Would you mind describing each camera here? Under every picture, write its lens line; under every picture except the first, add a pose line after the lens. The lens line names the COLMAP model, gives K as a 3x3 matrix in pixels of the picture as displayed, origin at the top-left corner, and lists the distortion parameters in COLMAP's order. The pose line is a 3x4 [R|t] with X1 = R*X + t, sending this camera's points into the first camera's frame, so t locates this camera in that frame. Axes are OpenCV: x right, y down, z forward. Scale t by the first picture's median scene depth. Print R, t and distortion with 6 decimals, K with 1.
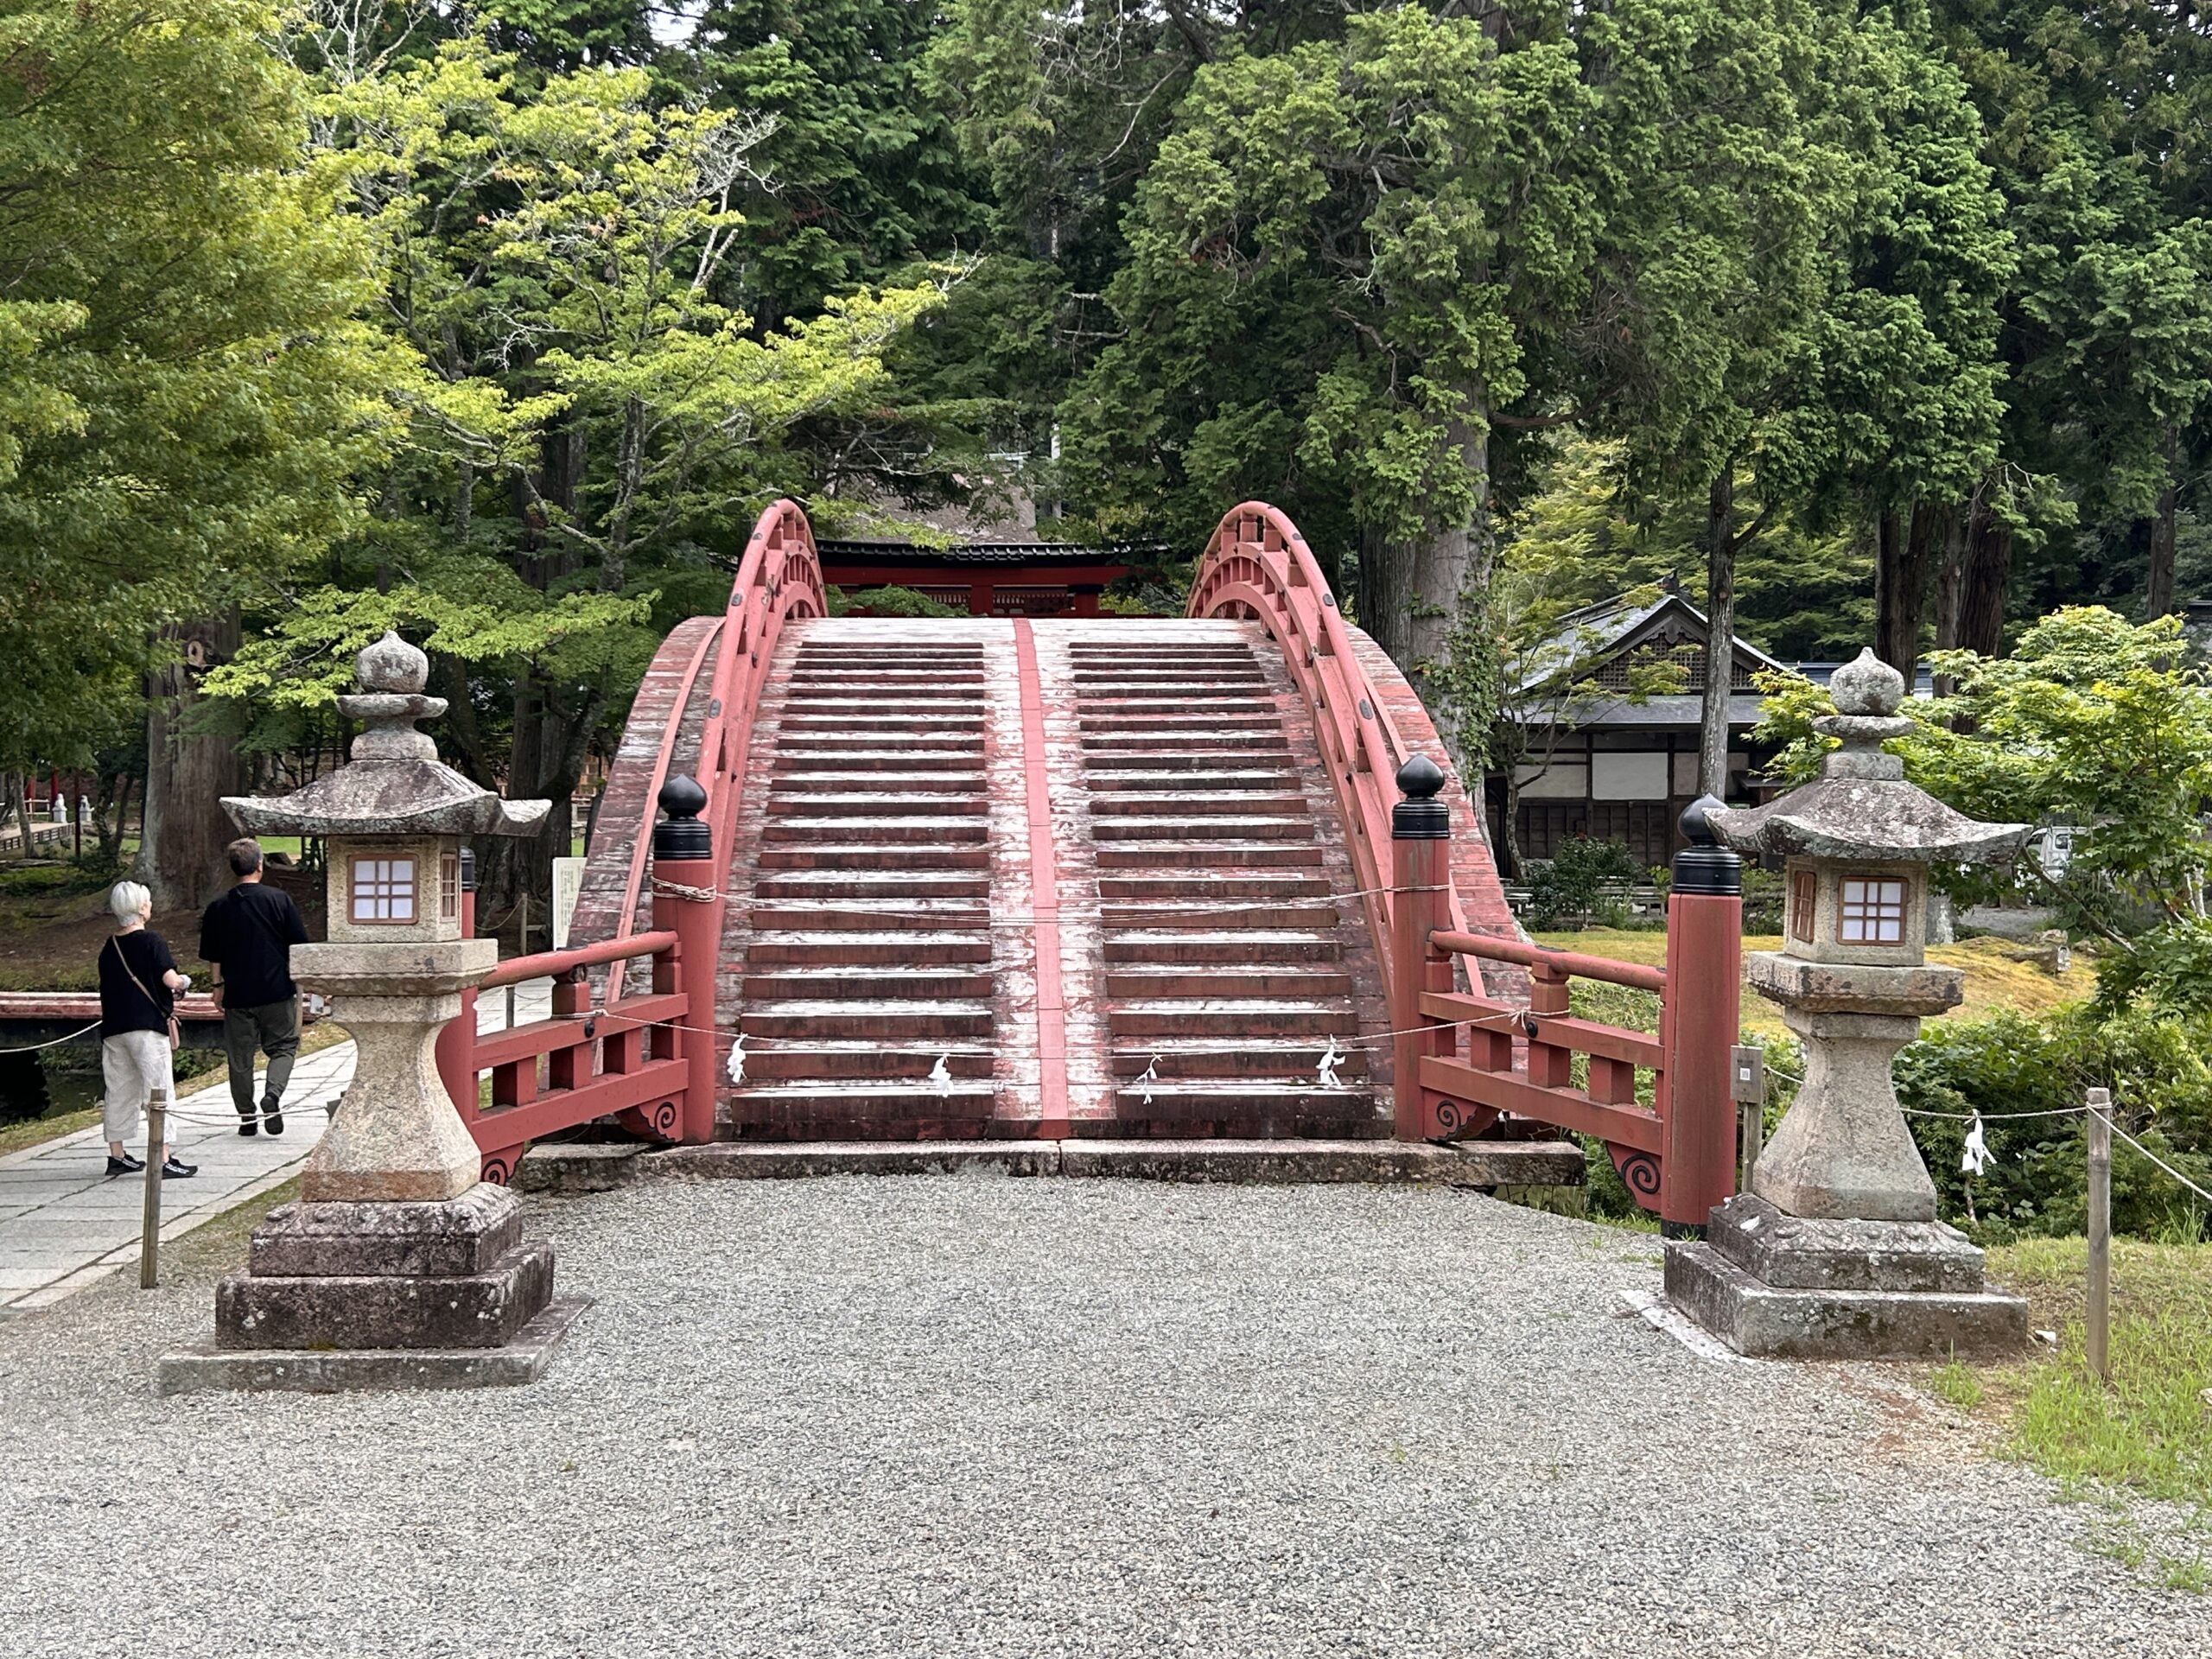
lens RADIAL K [[2577.7, 0, 1106.0], [0, 2577.7, 829.5], [0, 0, 1]] dist [0.005660, 0.005516]
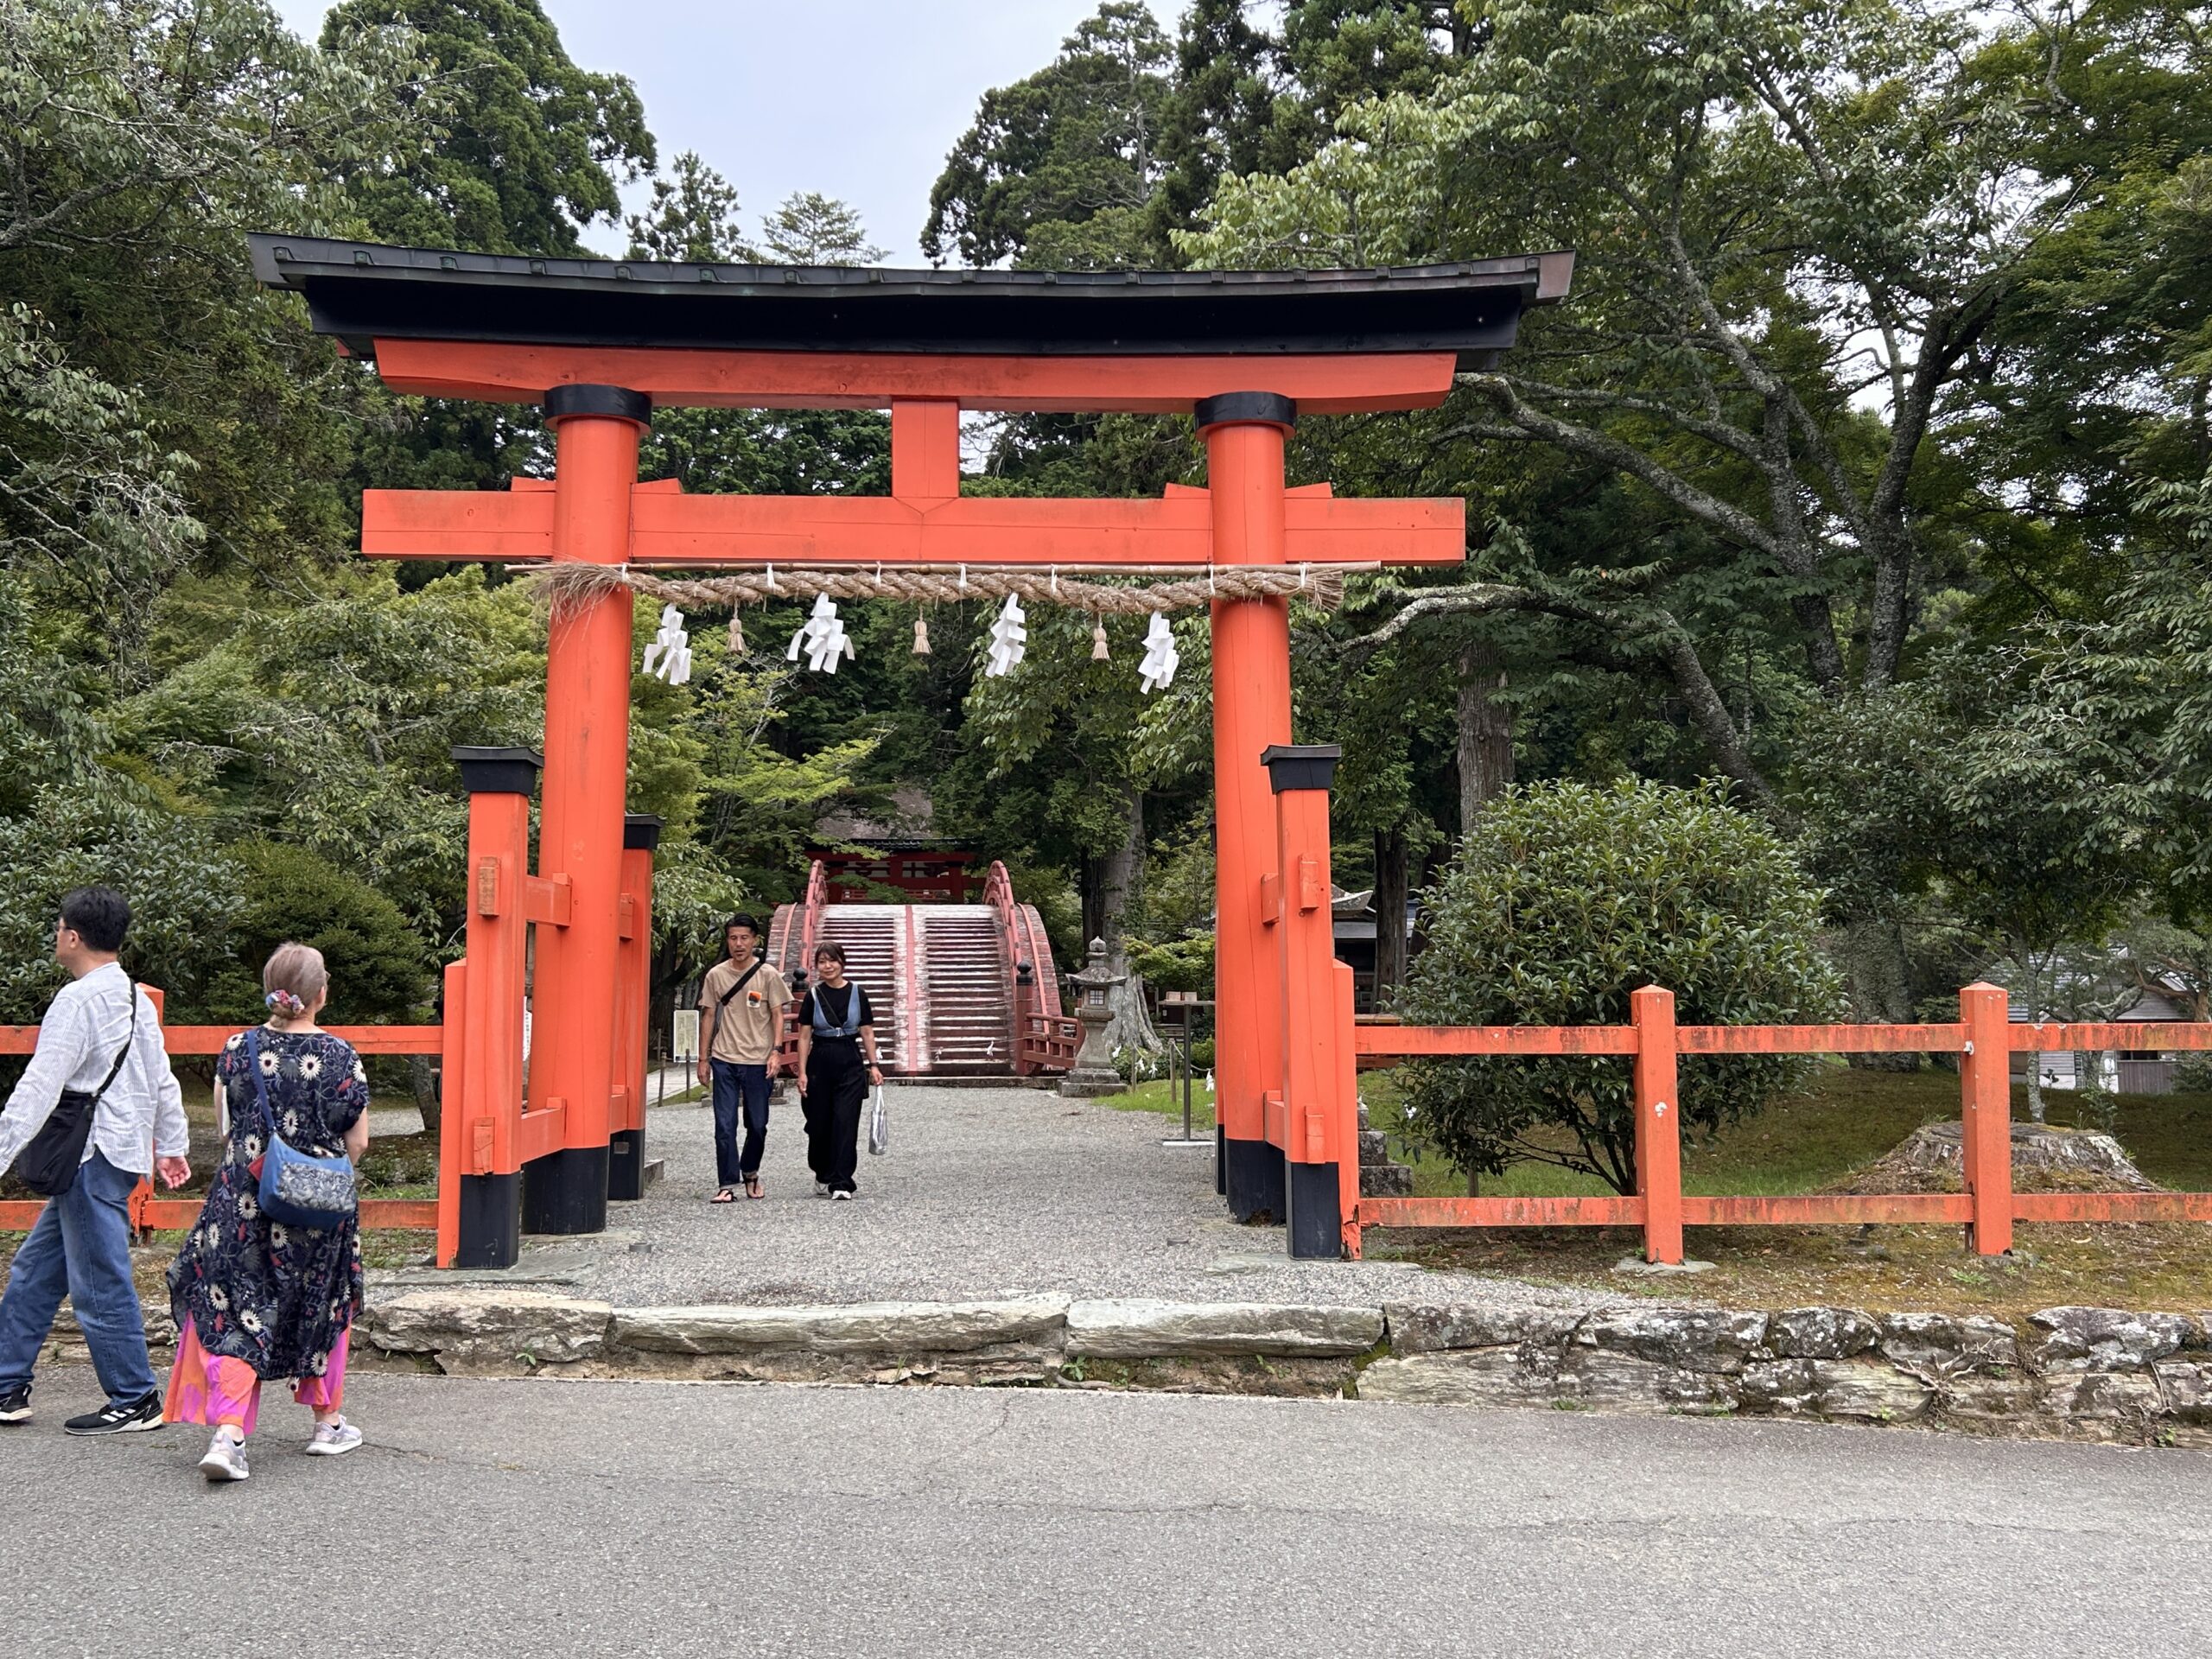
lens RADIAL K [[1972.9, 0, 1106.0], [0, 1972.9, 829.5], [0, 0, 1]] dist [0.074143, -0.143930]
pose [[0.998309, 0.007062, 0.057697, 0.071745], [-0.001708, 0.995728, -0.092321, 0.034454], [-0.058103, 0.092066, 0.994056, -1.422129]]
